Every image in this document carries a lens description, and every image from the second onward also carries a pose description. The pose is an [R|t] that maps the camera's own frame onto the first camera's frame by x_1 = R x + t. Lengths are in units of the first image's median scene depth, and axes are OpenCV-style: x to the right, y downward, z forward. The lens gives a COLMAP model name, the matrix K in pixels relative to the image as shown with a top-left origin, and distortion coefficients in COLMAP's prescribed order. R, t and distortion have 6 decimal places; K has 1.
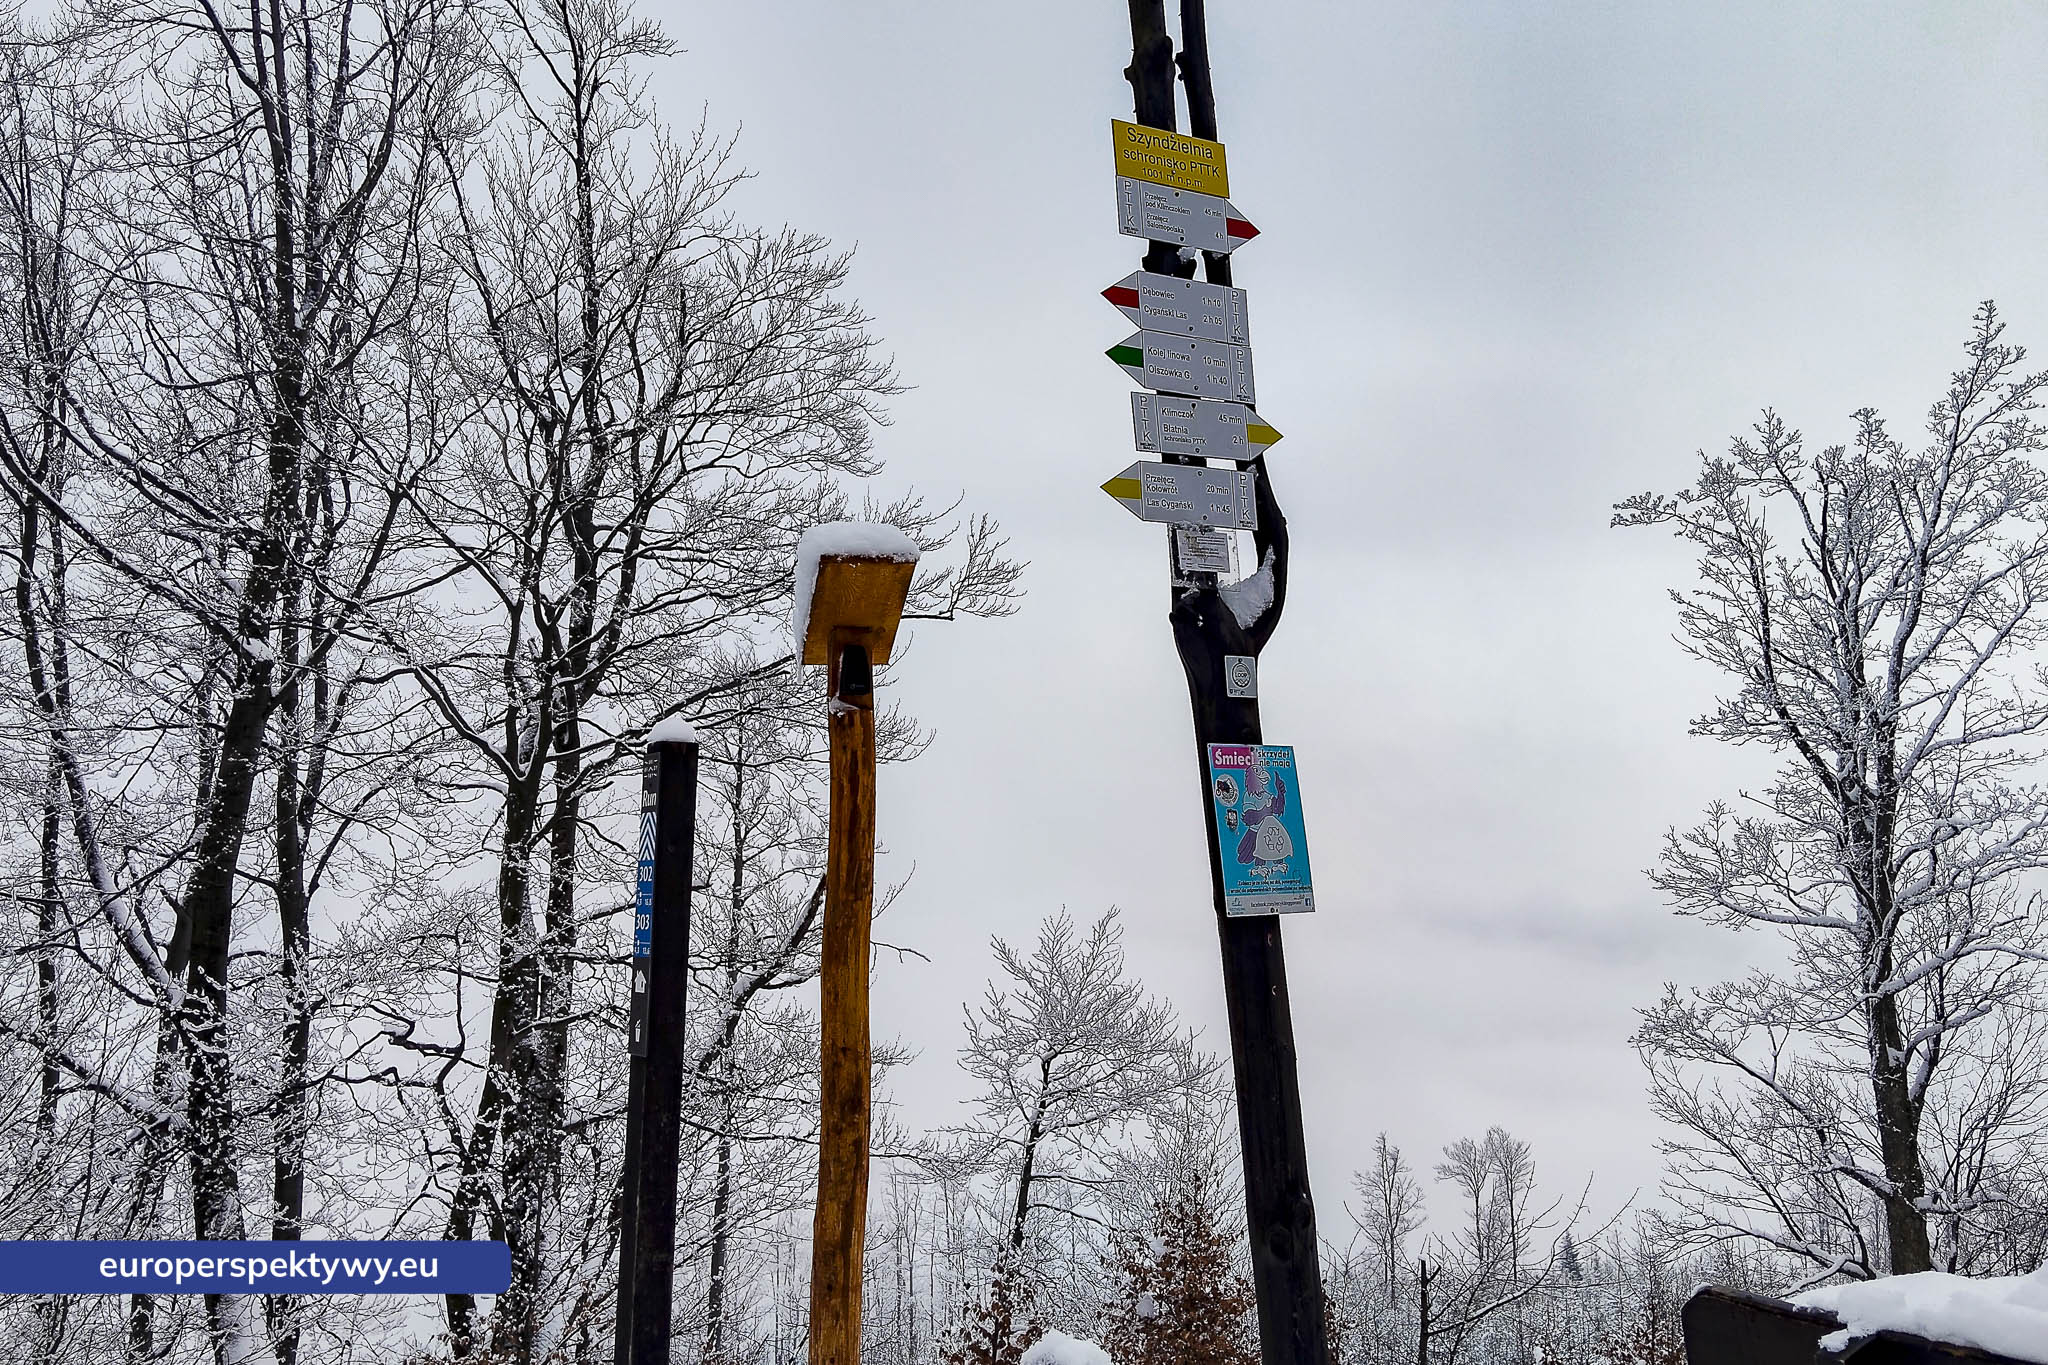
lens RADIAL K [[1748.1, 0, 1024.0], [0, 1748.1, 682.5], [0, 0, 1]] dist [0.116761, -0.232313]
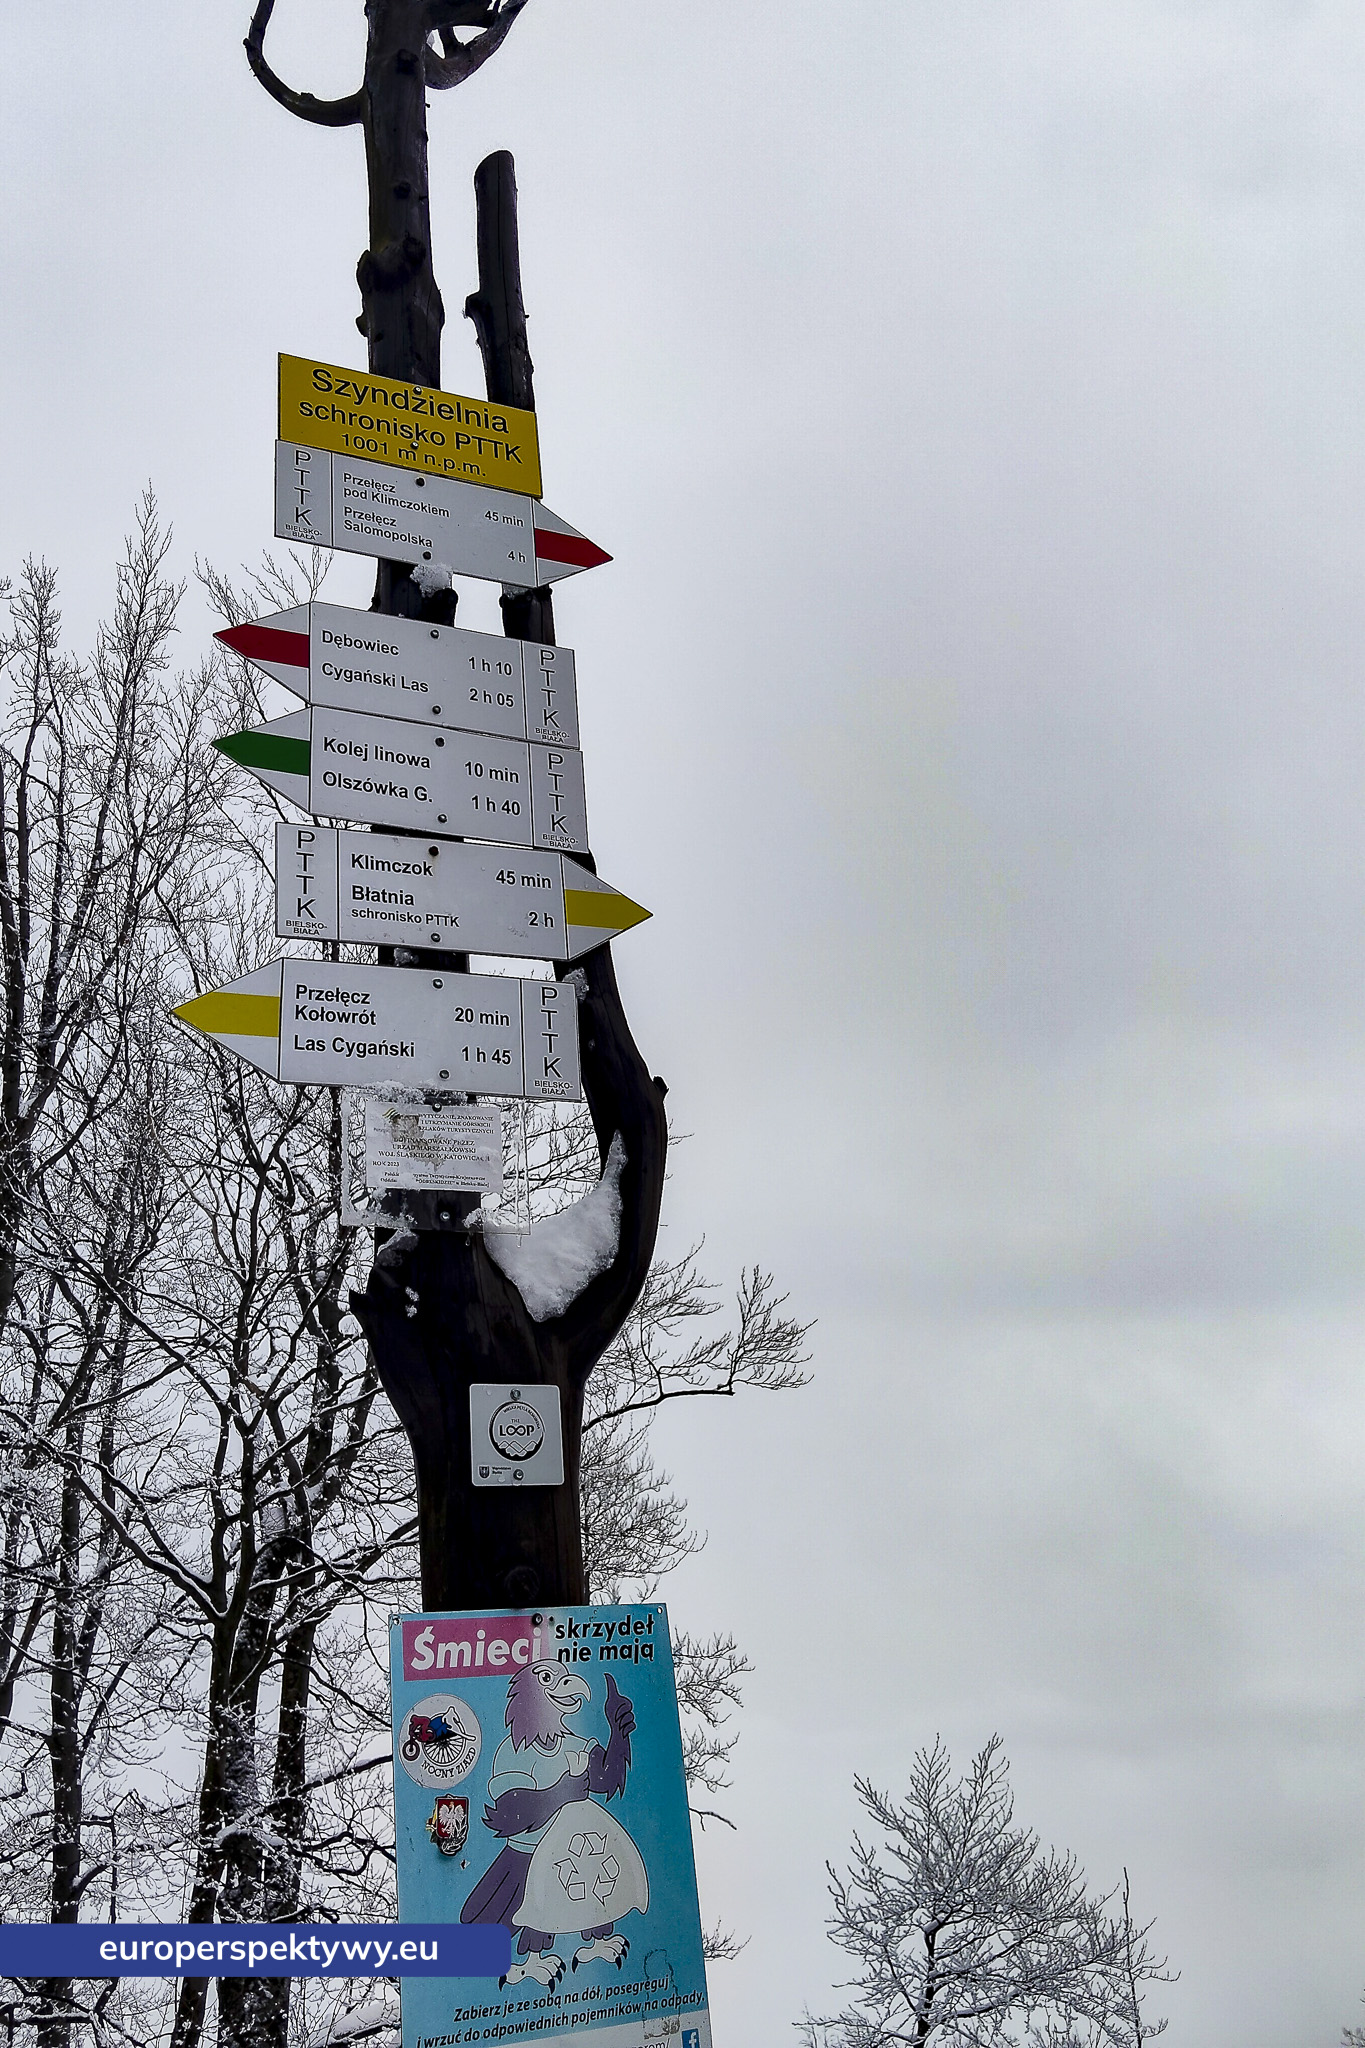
lens RADIAL K [[1748.1, 0, 682.5], [0, 1748.1, 1024.0], [0, 0, 1]] dist [0.116761, -0.232313]
pose [[0.990701, -0.075183, -0.113400, 0.045842], [0.044887, 0.967402, -0.249237, 0.001774], [0.128442, 0.241829, 0.961780, 0.121559]]
